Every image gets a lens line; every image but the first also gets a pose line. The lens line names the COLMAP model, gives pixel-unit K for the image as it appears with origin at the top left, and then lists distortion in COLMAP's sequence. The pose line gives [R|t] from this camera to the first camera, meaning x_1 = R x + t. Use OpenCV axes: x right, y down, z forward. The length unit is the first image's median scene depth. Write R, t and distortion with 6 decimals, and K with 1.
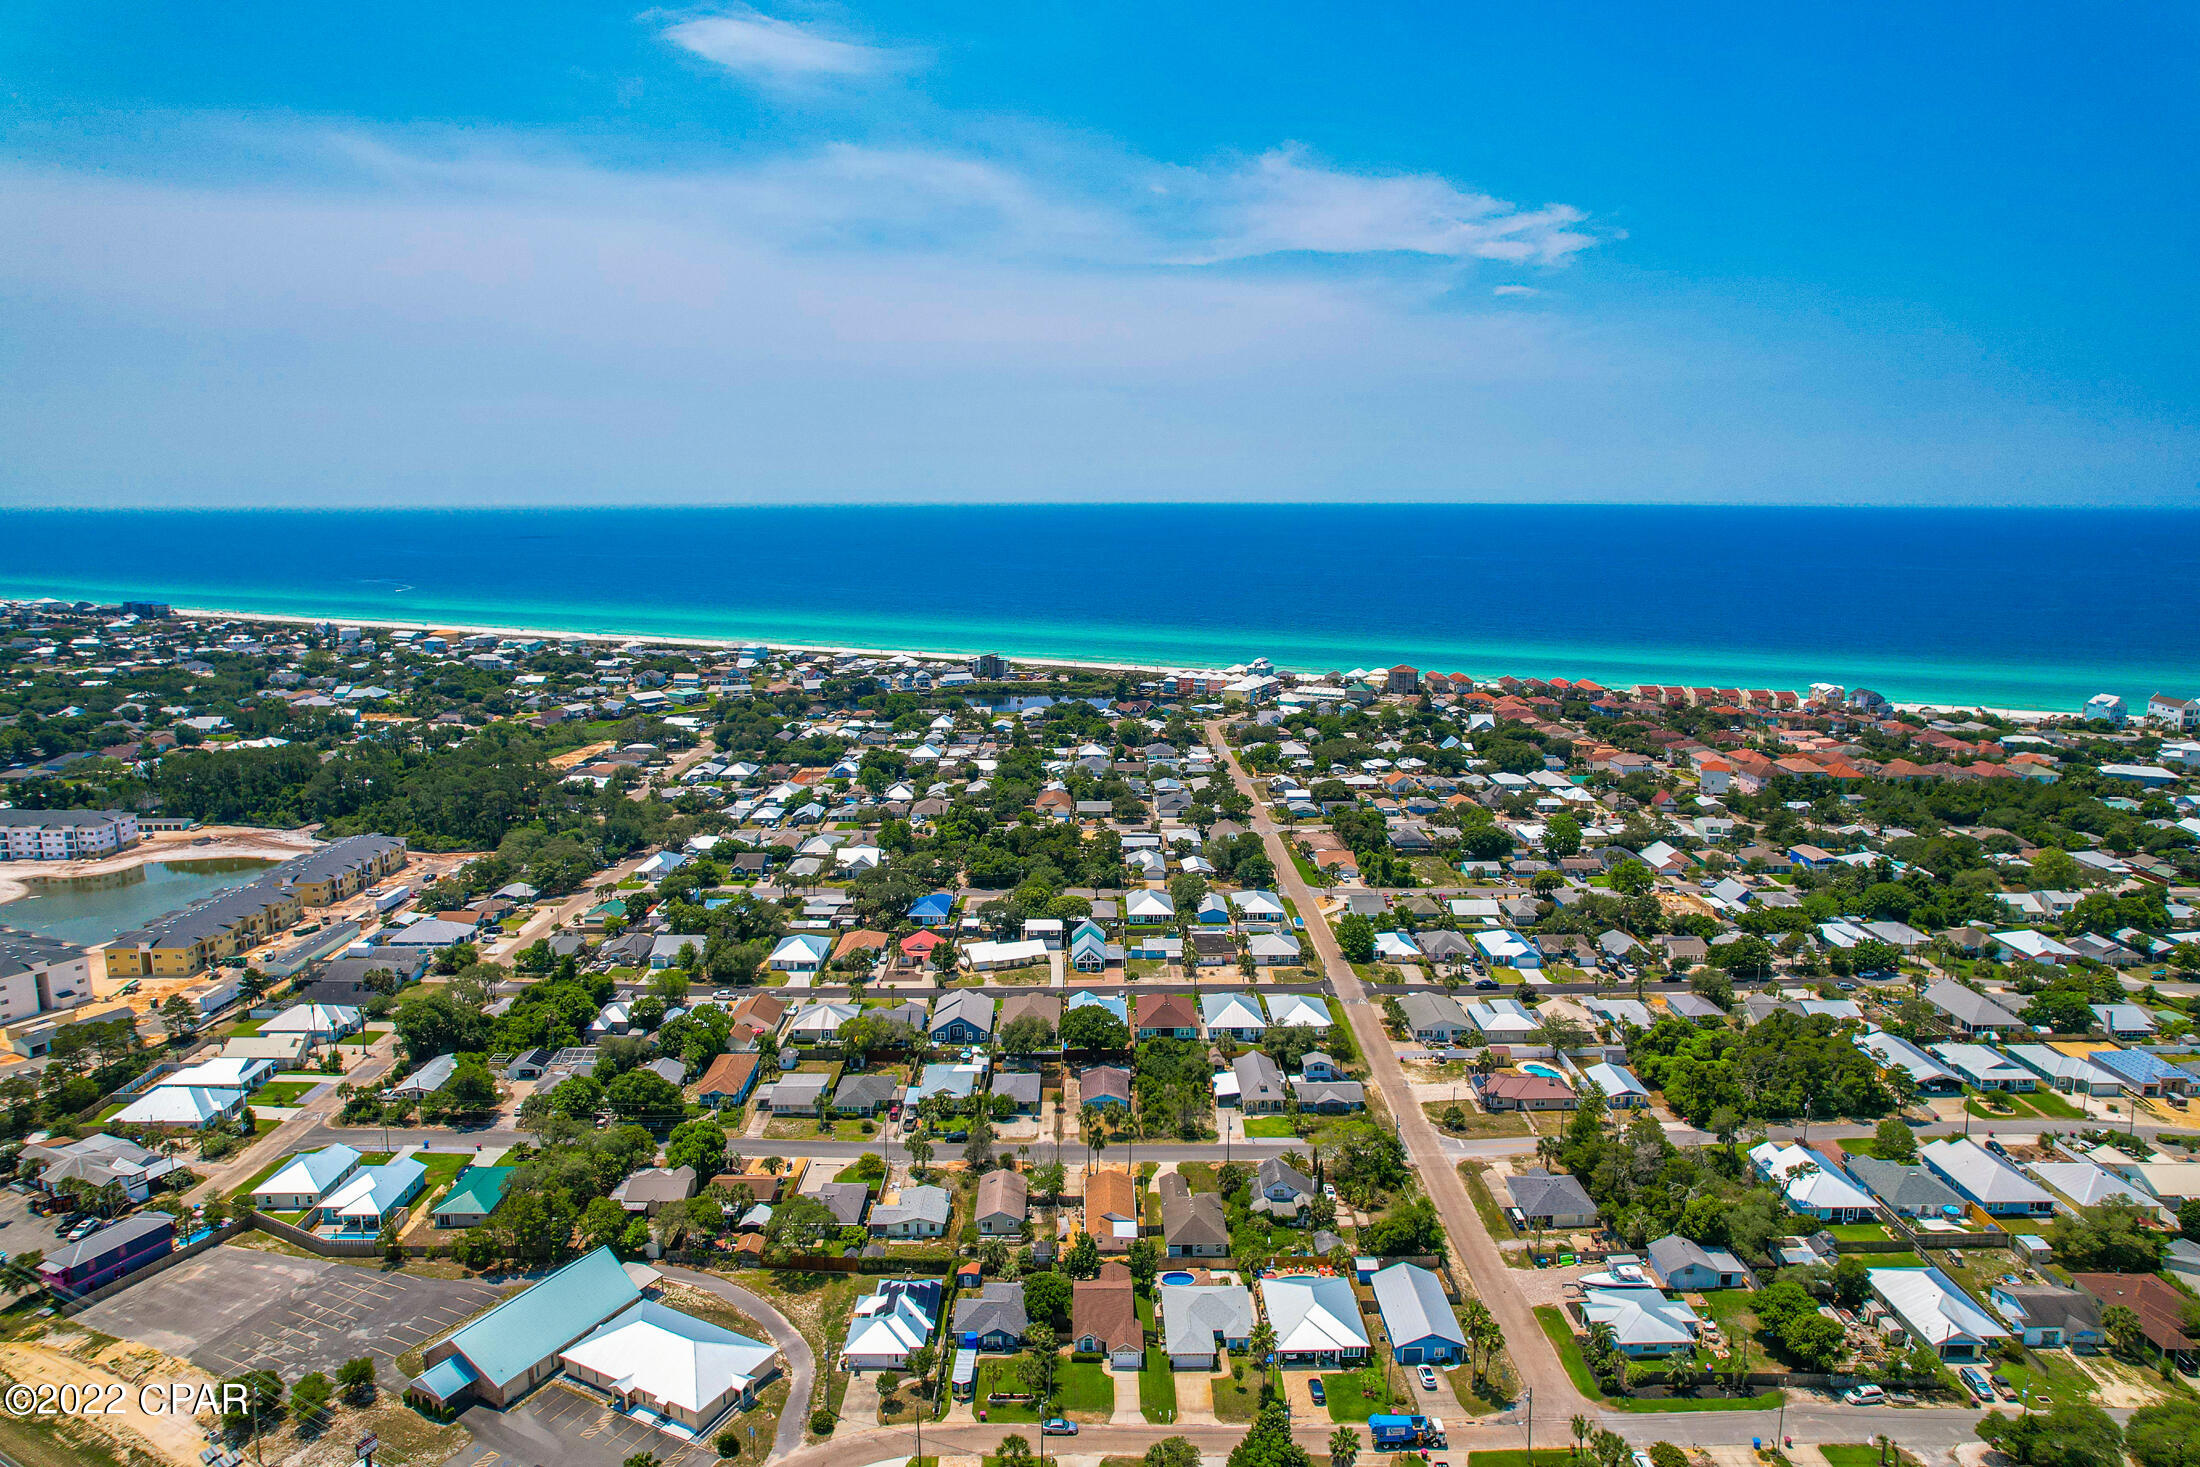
lens RADIAL K [[1405.0, 0, 1108.6], [0, 1405.0, 751.5], [0, 0, 1]] dist [-0.072614, 0.067923]
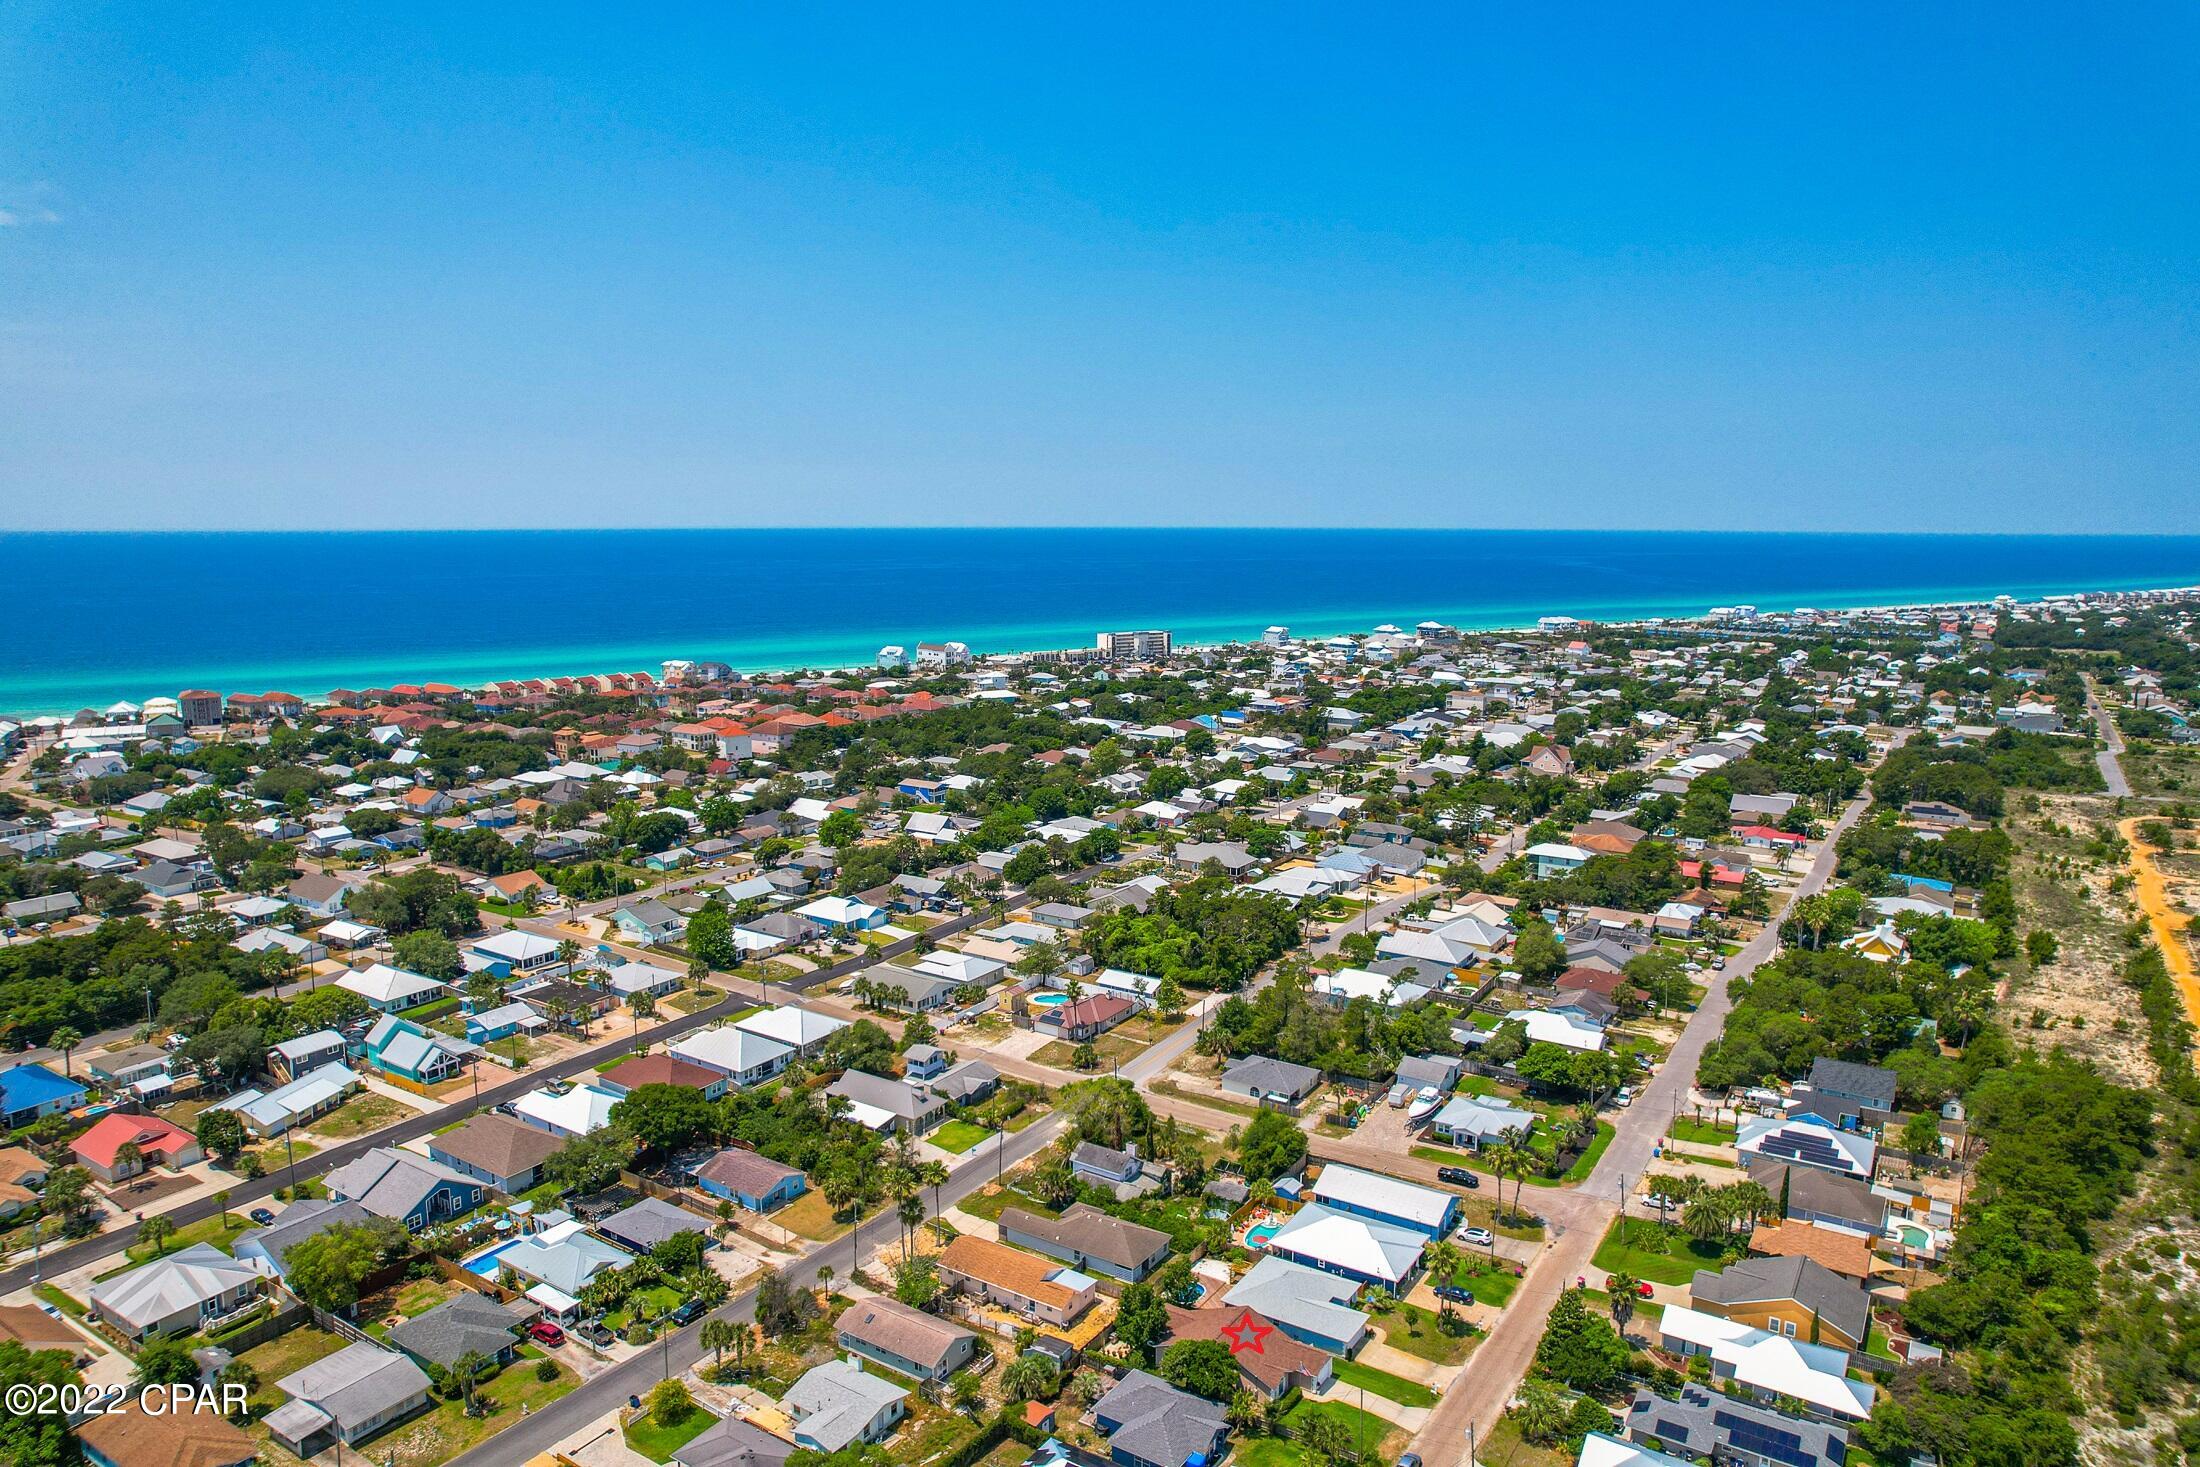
lens RADIAL K [[1405.0, 0, 1108.6], [0, 1405.0, 751.5], [0, 0, 1]] dist [-0.072614, 0.067923]
pose [[0.554134, -0.134096, 0.821556, -0.391030], [0.149032, 0.986975, 0.060575, 0.006382], [-0.818978, 0.088872, 0.566901, 0.356053]]
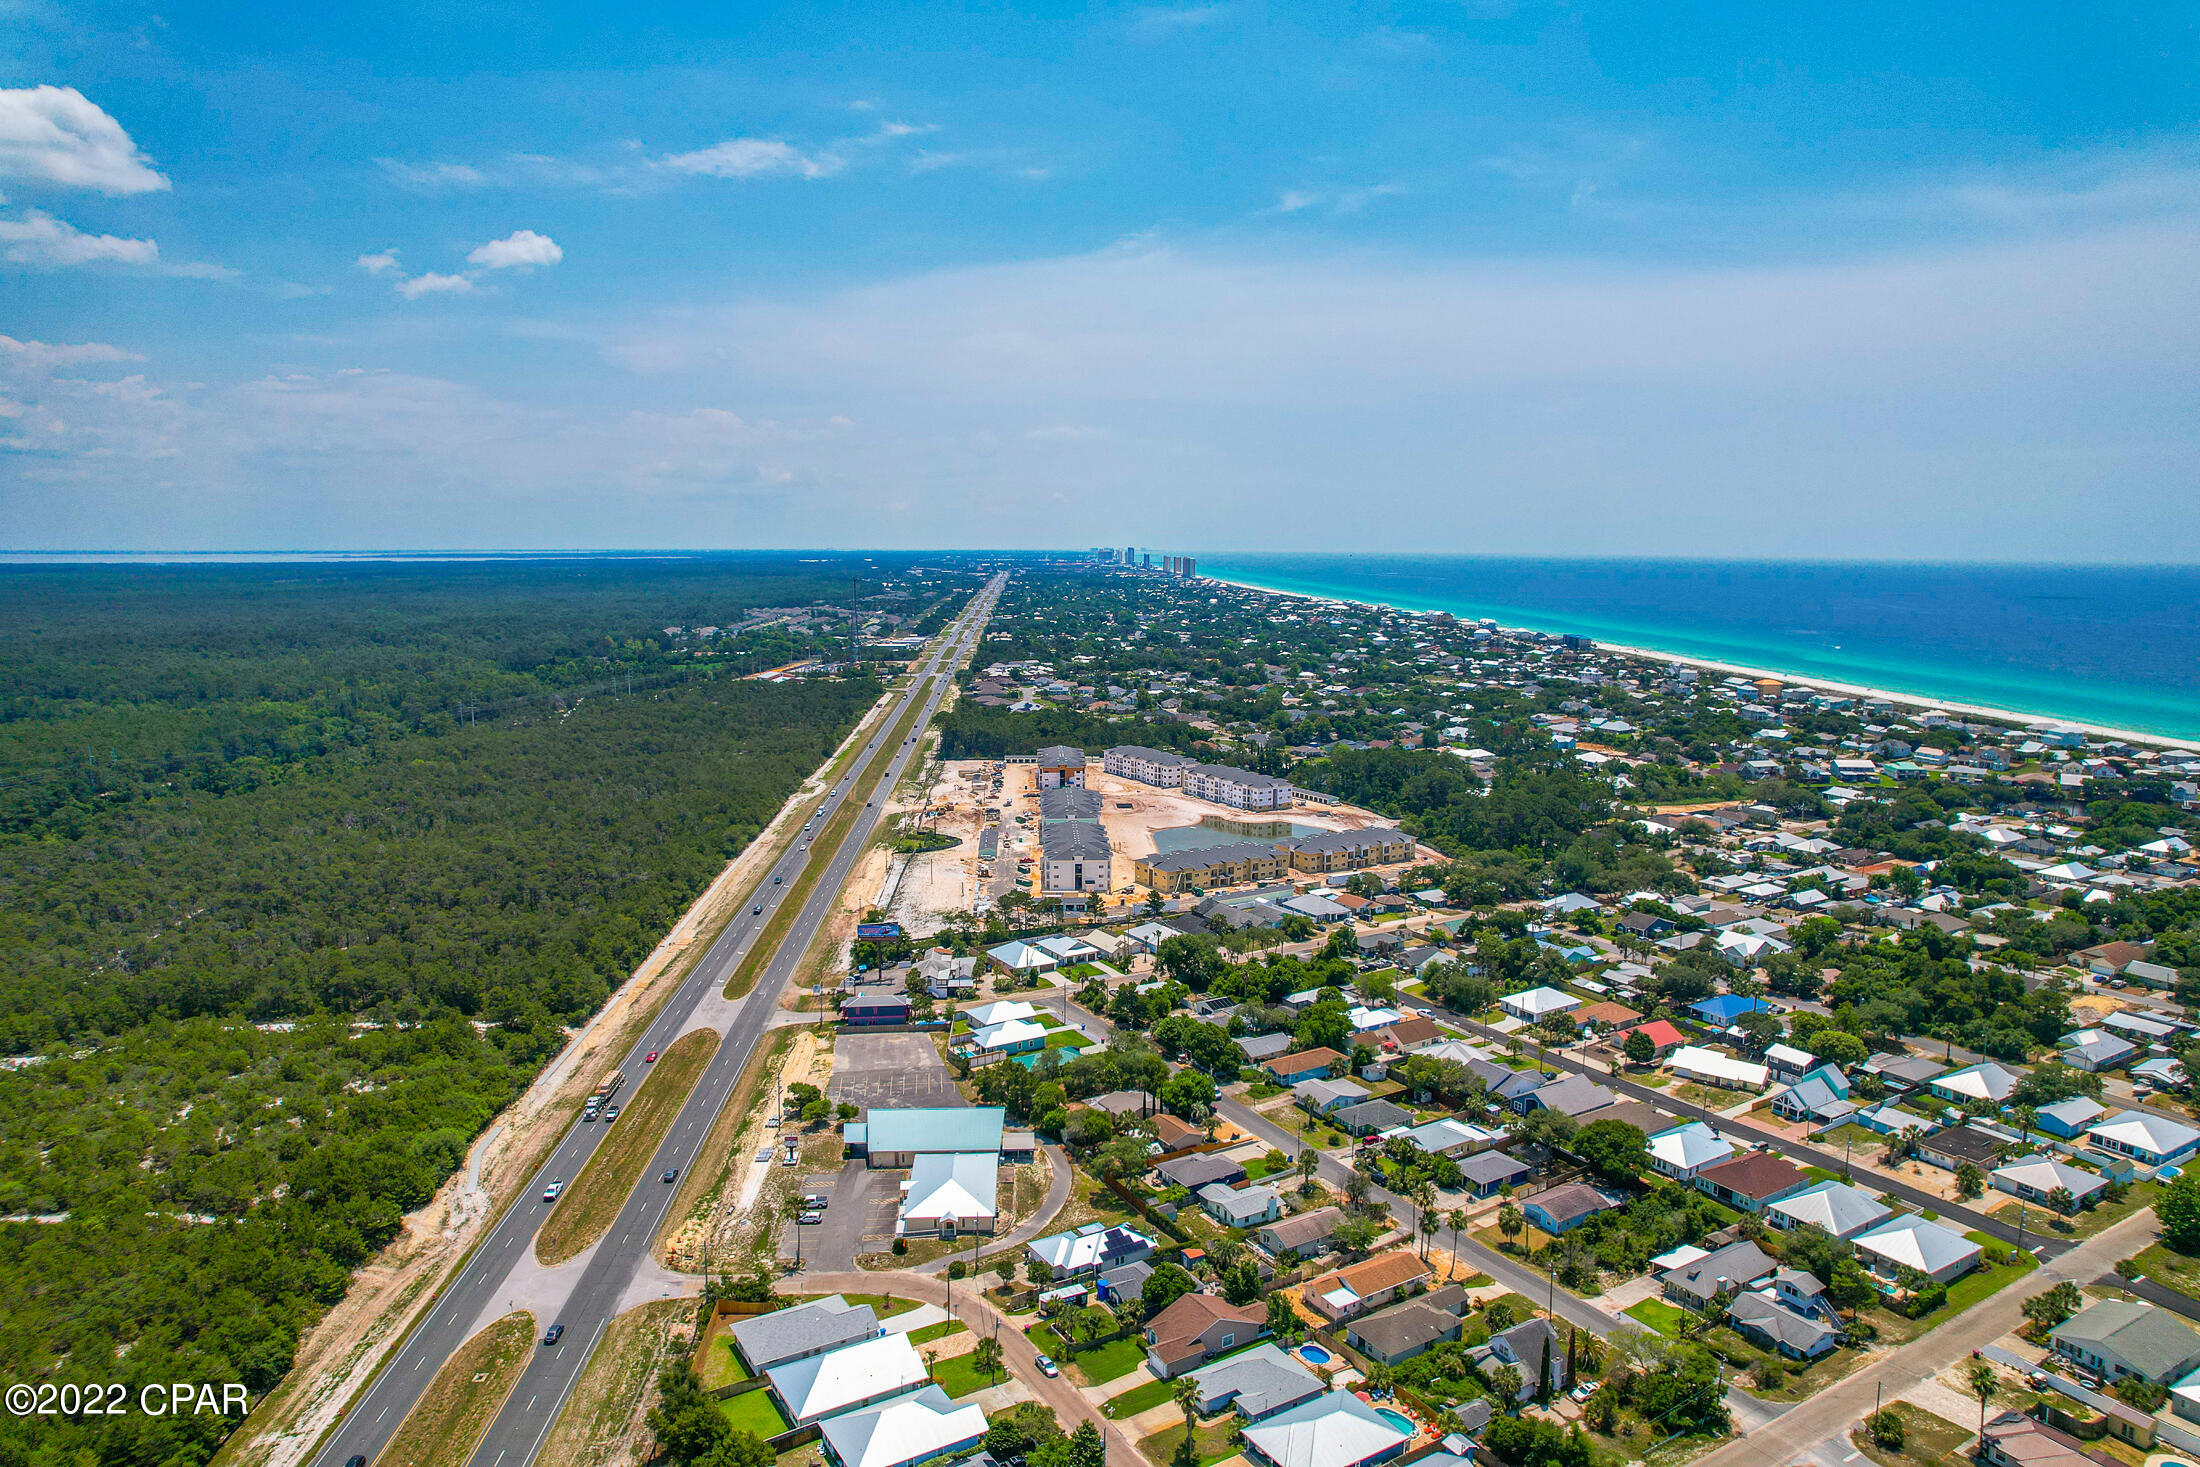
lens RADIAL K [[1405.0, 0, 1108.6], [0, 1405.0, 751.5], [0, 0, 1]] dist [-0.072614, 0.067923]
pose [[0.515066, 0.128321, -0.847491, 0.478086], [-0.160406, 0.985693, 0.051760, -0.038718], [0.842007, 0.109283, 0.528281, 0.211843]]
